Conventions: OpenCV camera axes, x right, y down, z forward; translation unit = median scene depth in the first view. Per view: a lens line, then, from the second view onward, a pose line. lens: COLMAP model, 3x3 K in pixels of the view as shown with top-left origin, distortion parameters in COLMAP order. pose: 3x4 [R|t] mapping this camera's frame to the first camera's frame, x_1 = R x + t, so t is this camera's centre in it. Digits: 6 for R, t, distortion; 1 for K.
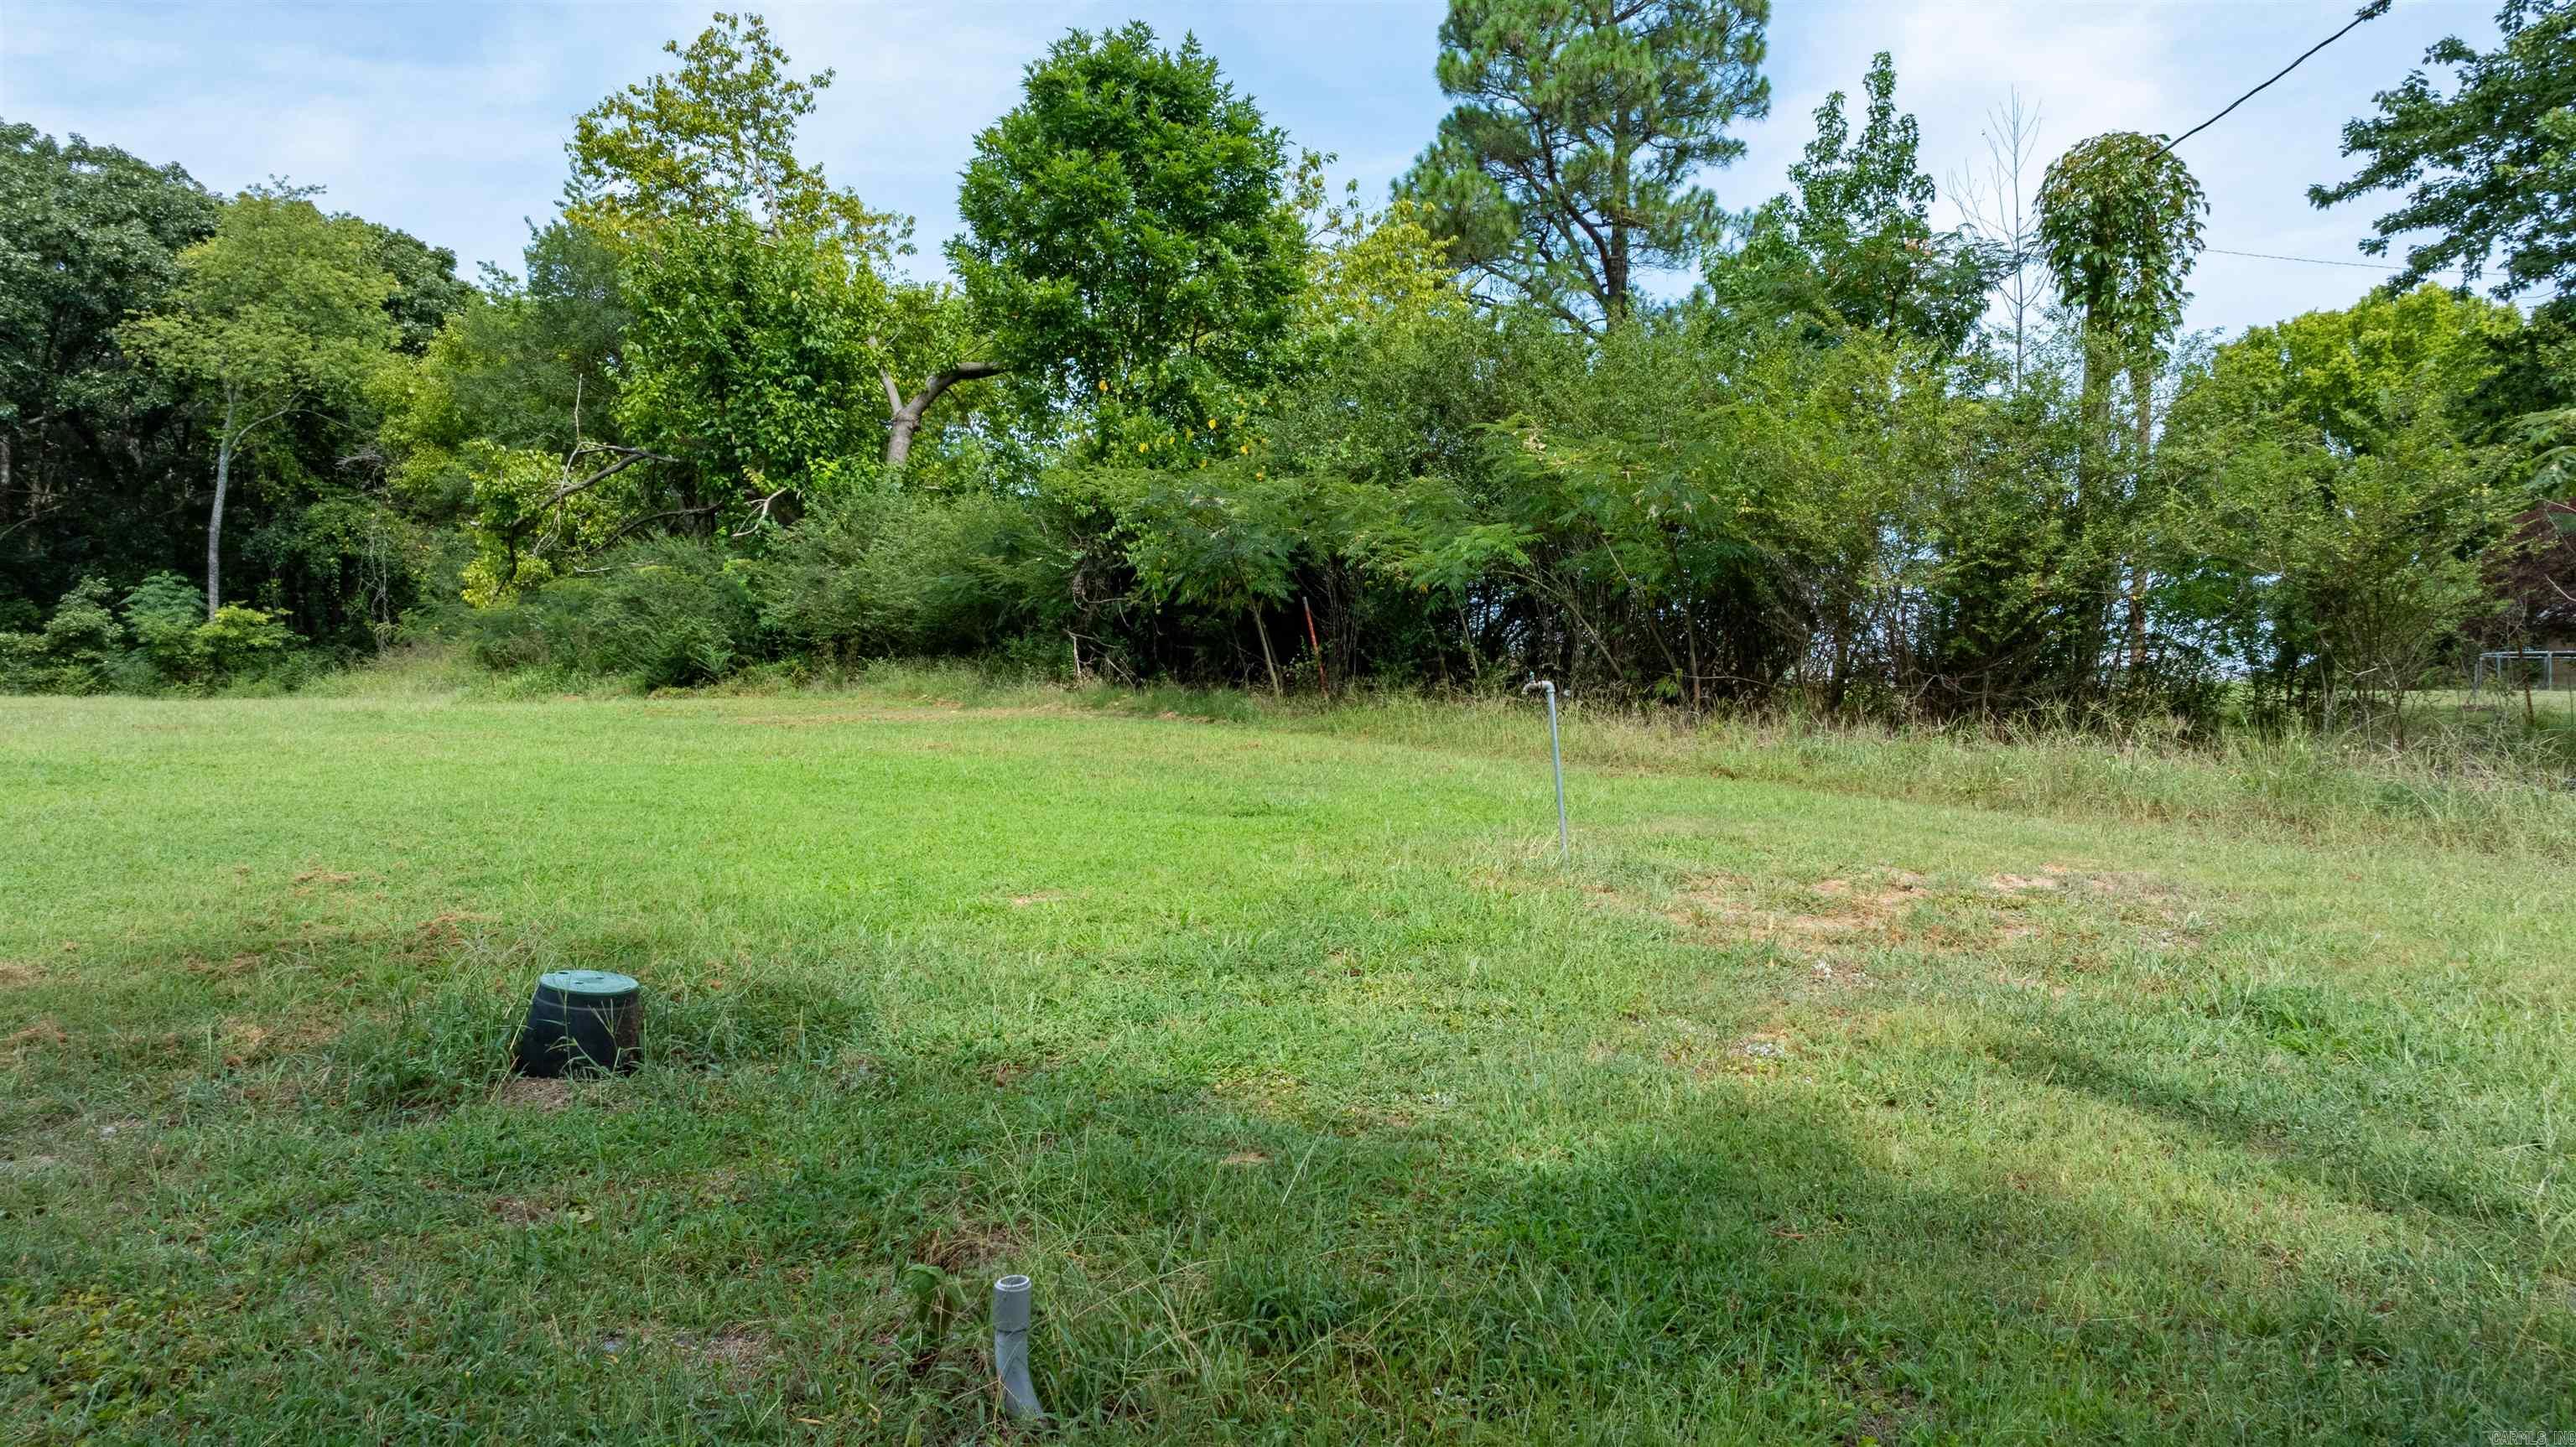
lens RADIAL K [[1814.6, 0, 1292.9], [0, 1814.6, 721.1], [0, 0, 1]] dist [-0.036106, 0.066697]
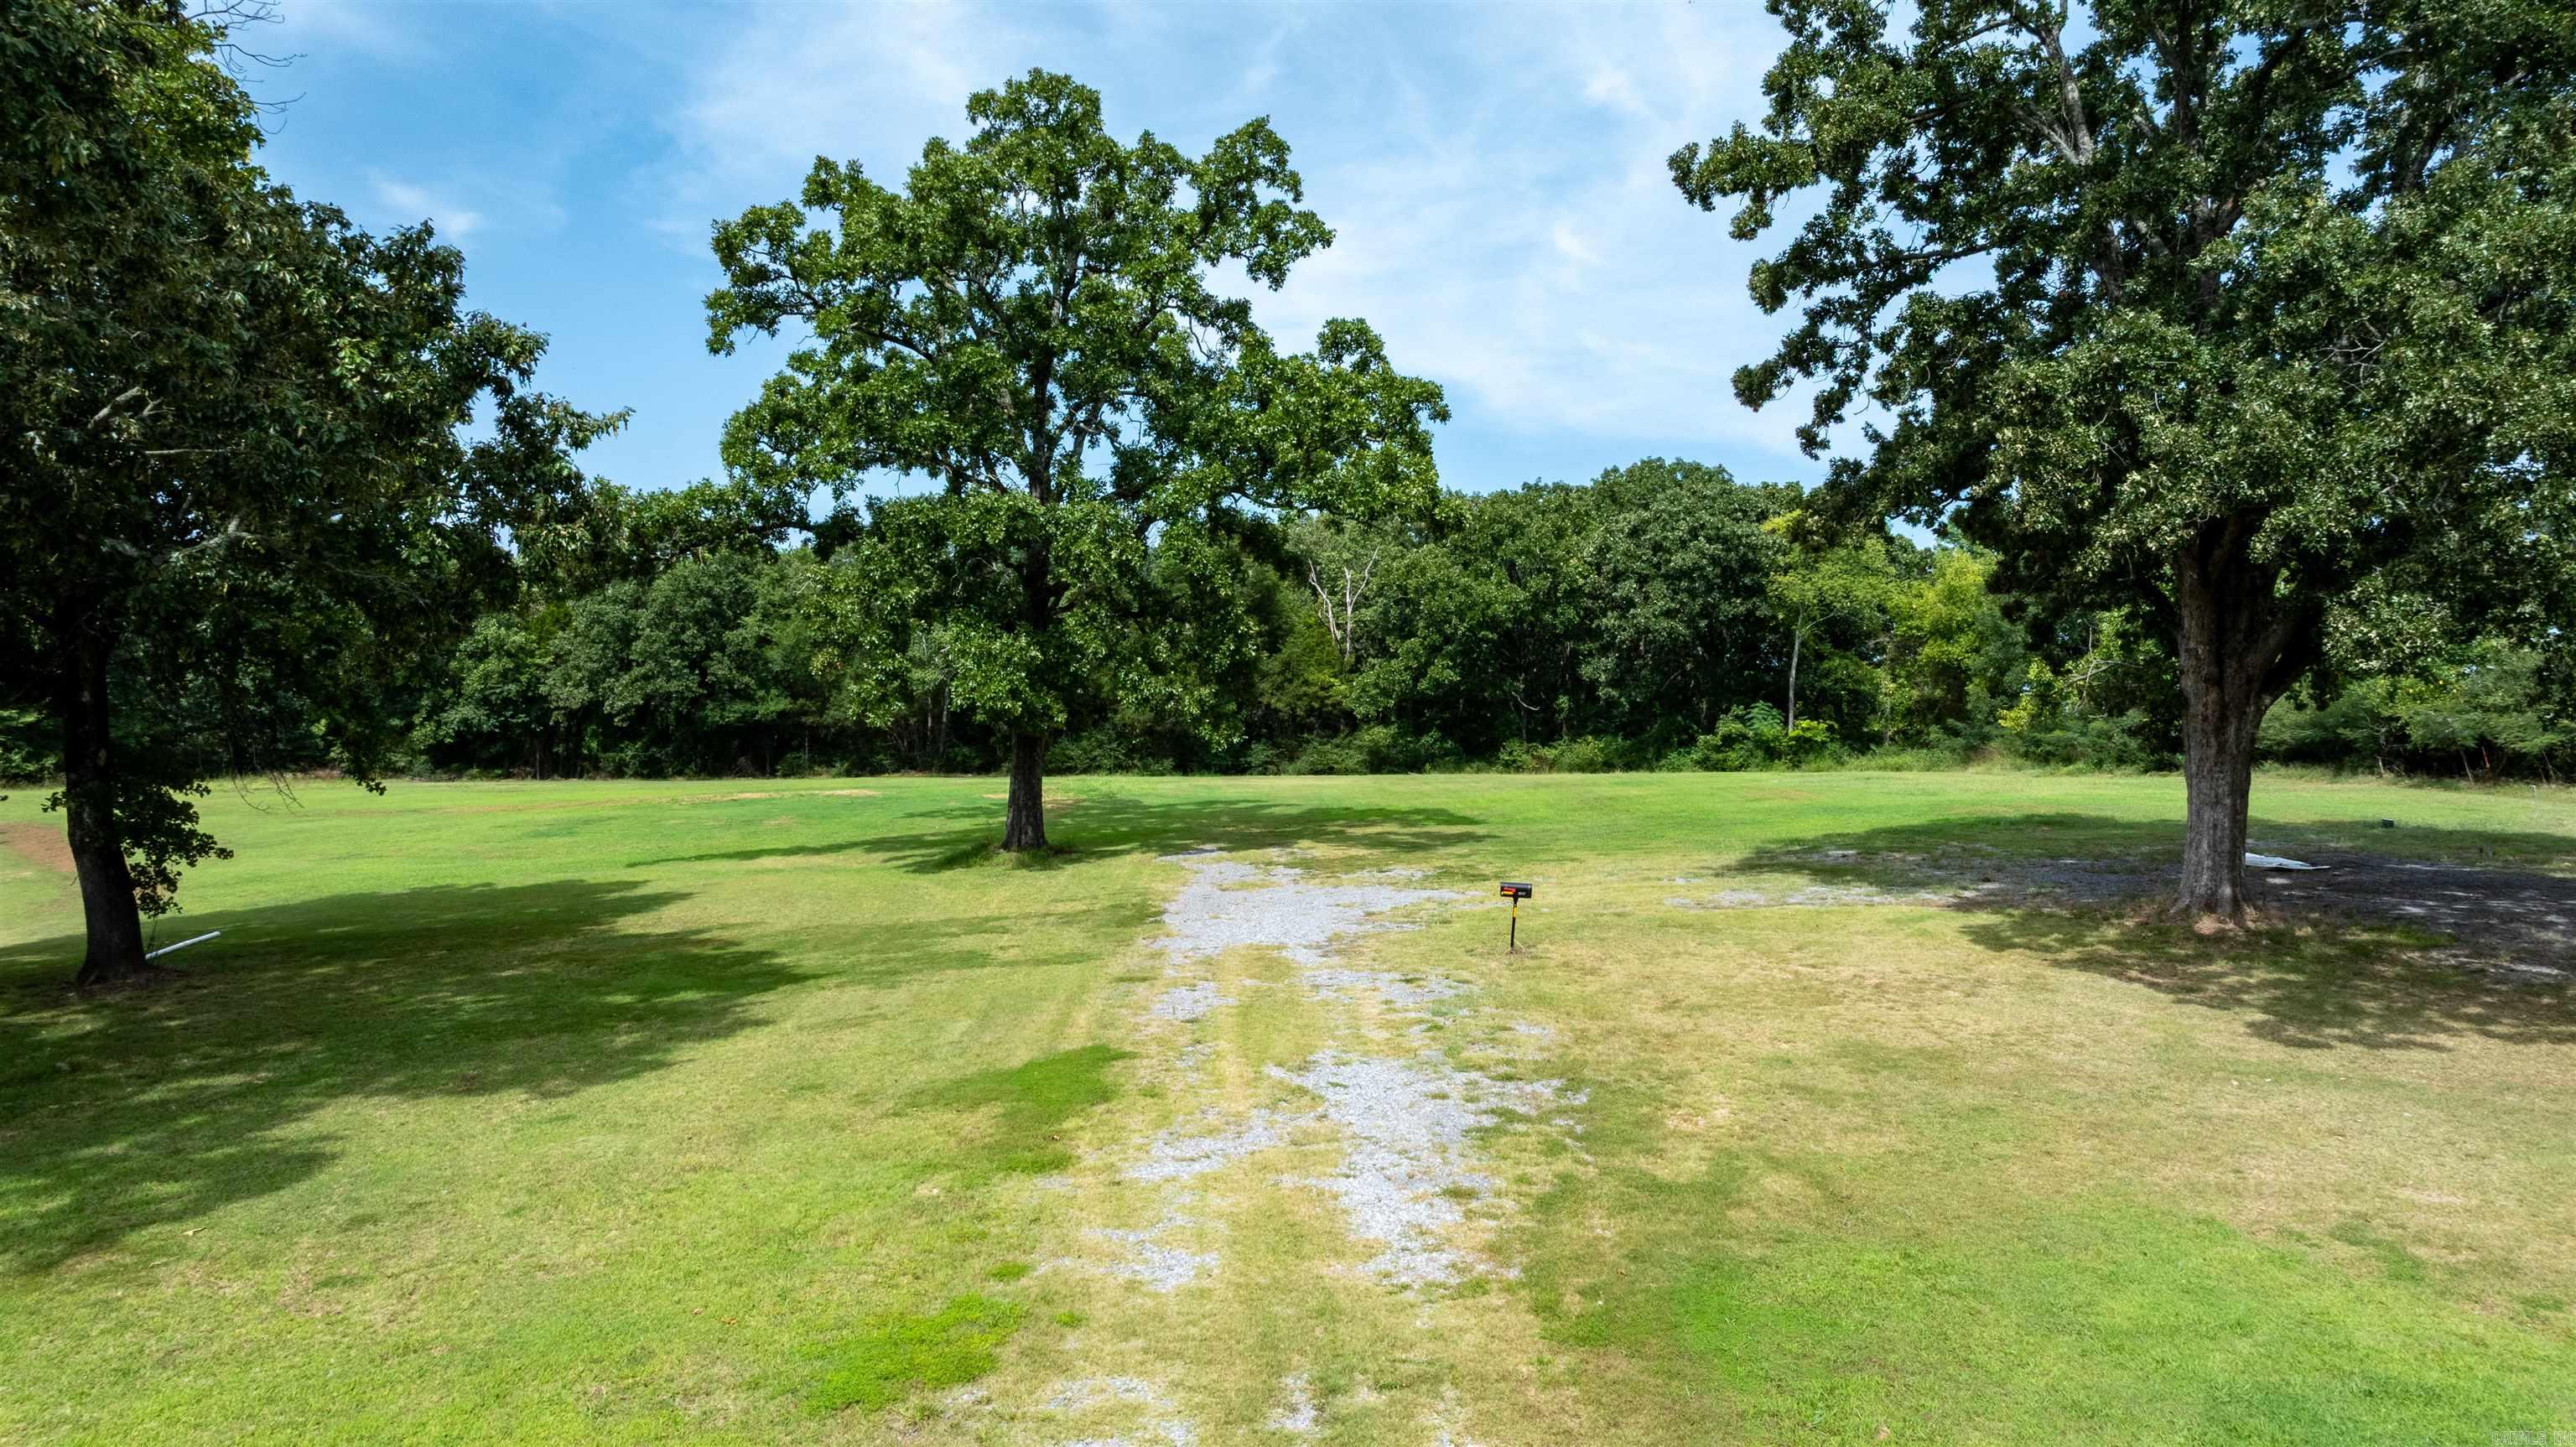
lens RADIAL K [[1819.1, 0, 1291.4], [0, 1819.1, 721.4], [0, 0, 1]] dist [-0.054480, 0.097131]
pose [[0.838844, -0.006447, -0.544333, -0.009010], [-0.010498, 0.999552, -0.028017, -0.005454], [0.544270, 0.029217, 0.838401, -1.358544]]
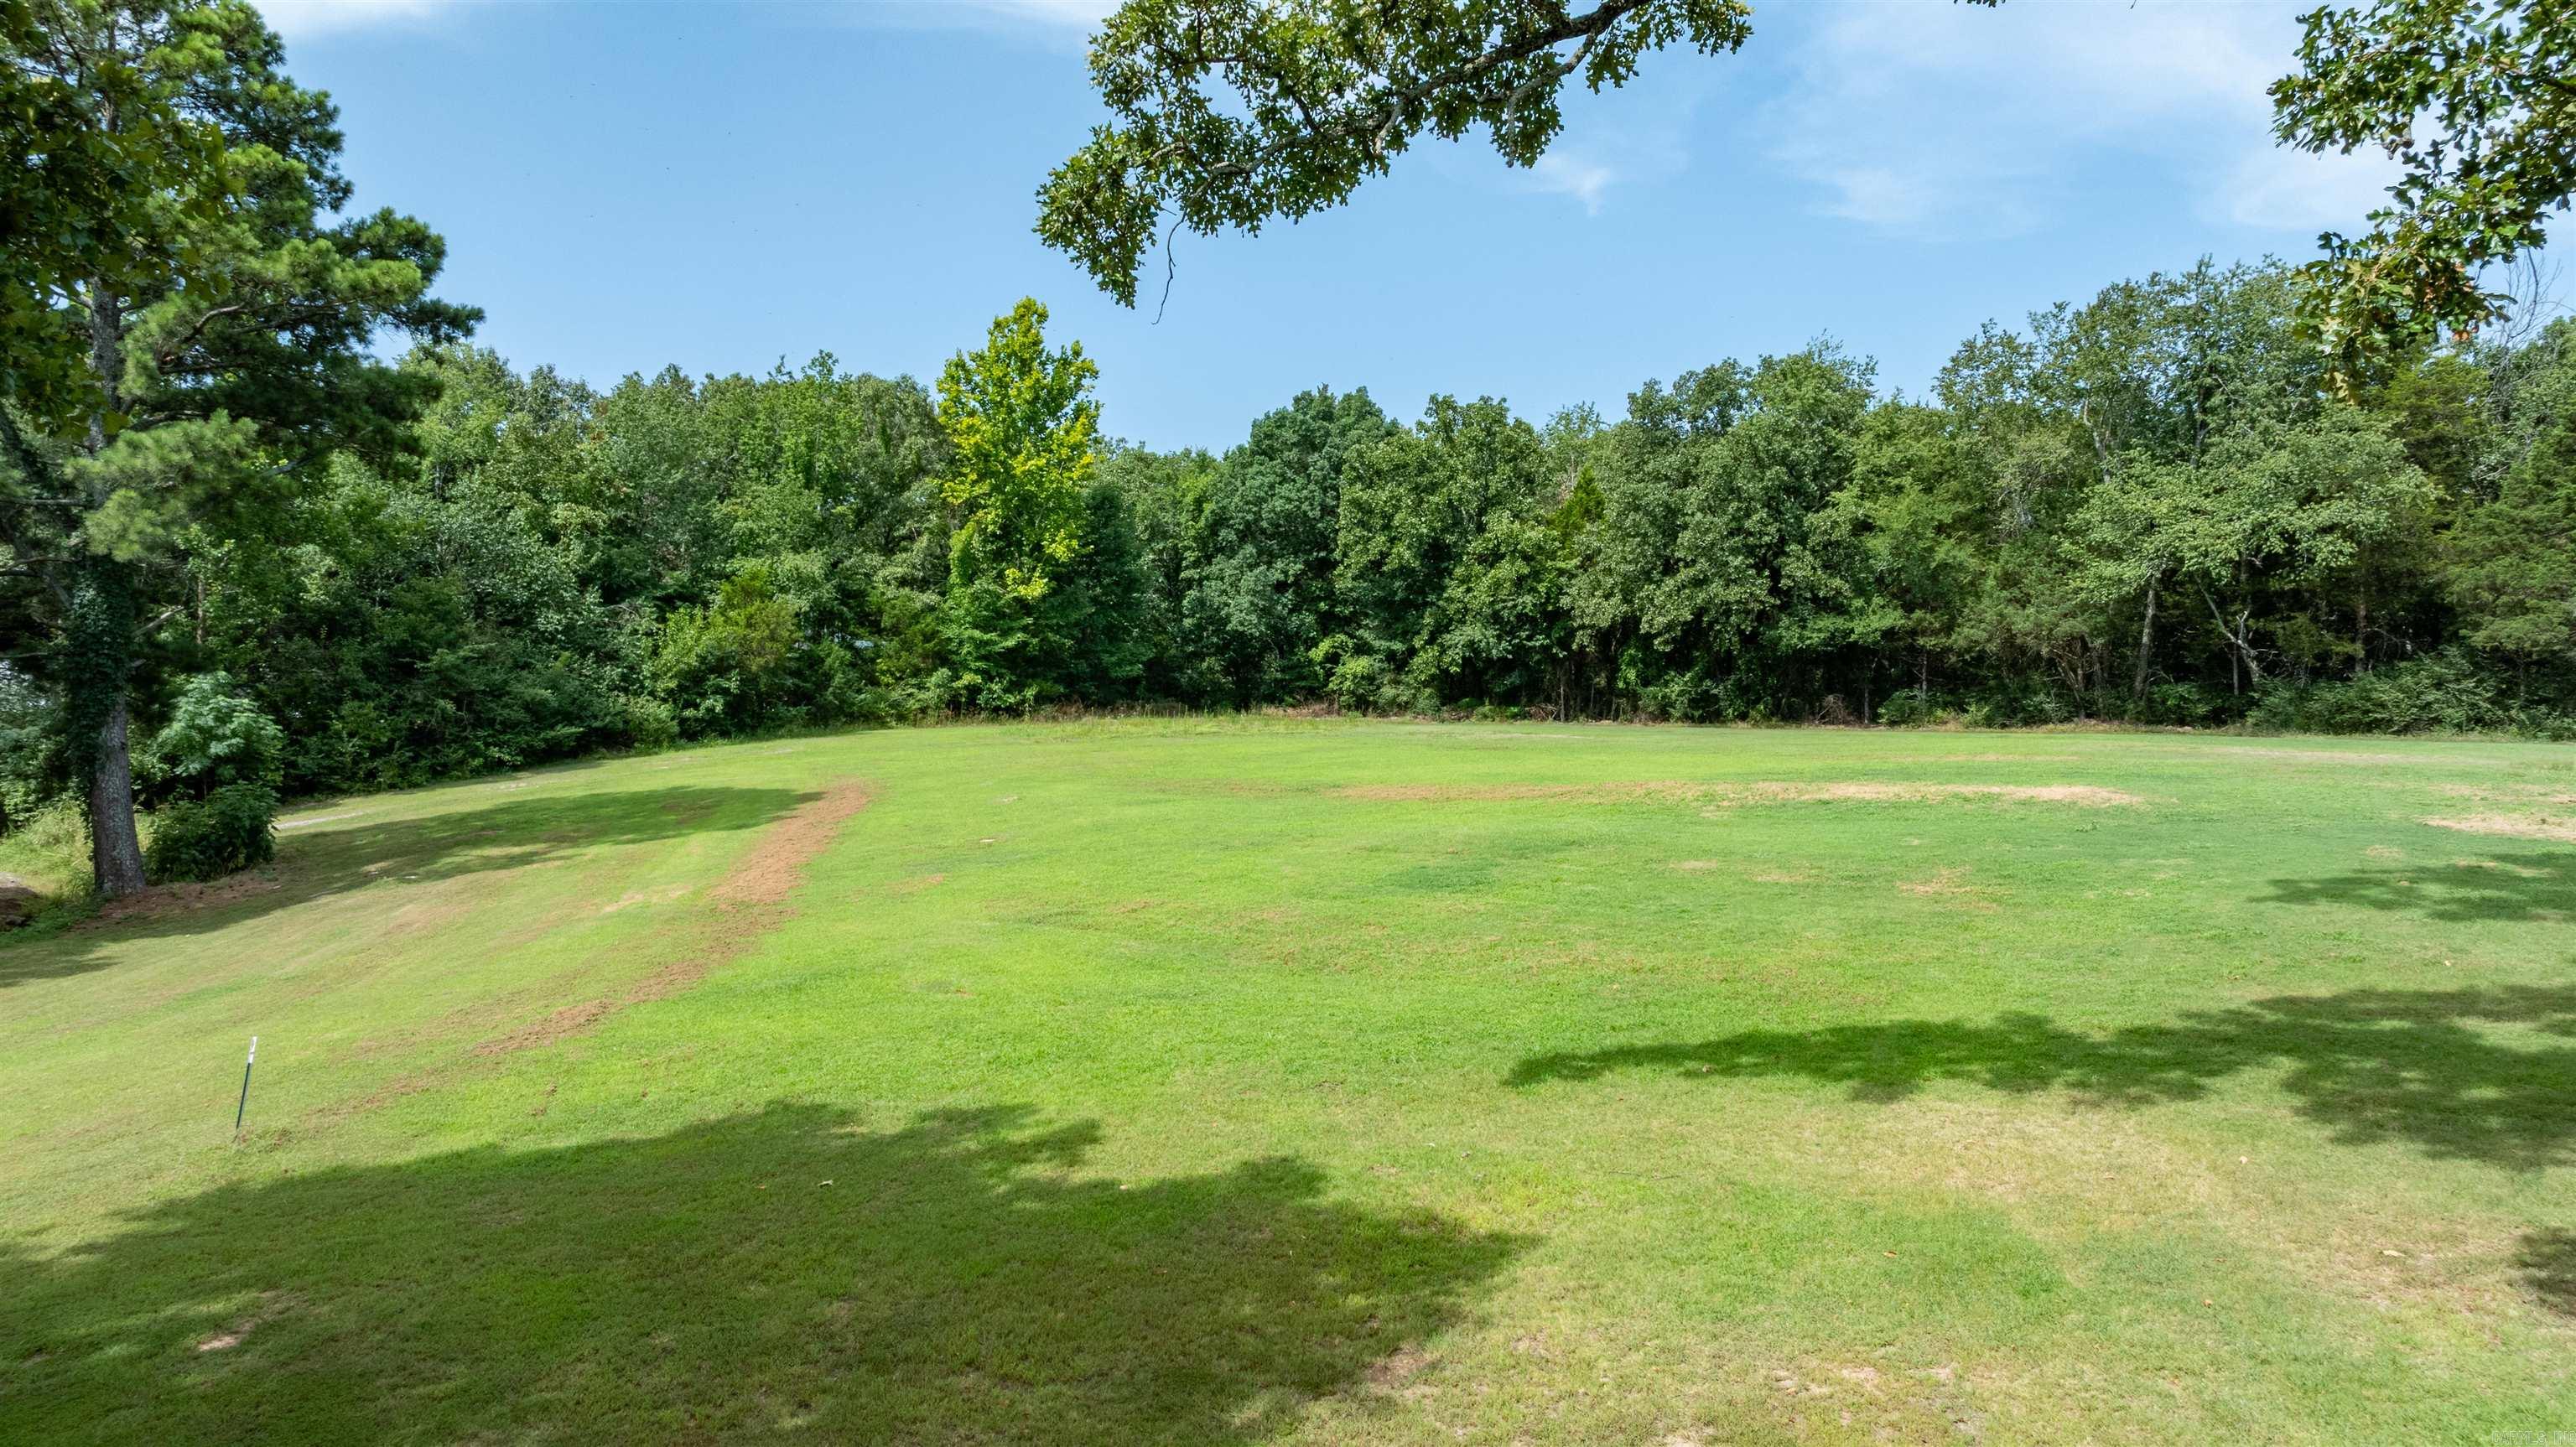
lens RADIAL K [[1814.6, 0, 1292.9], [0, 1814.6, 721.1], [0, 0, 1]] dist [-0.036106, 0.066697]
pose [[0.399693, 0.030723, -0.916134, -0.820012], [-0.021965, 0.999472, 0.023935, -0.030091], [0.916386, 0.010556, 0.400157, -0.671493]]
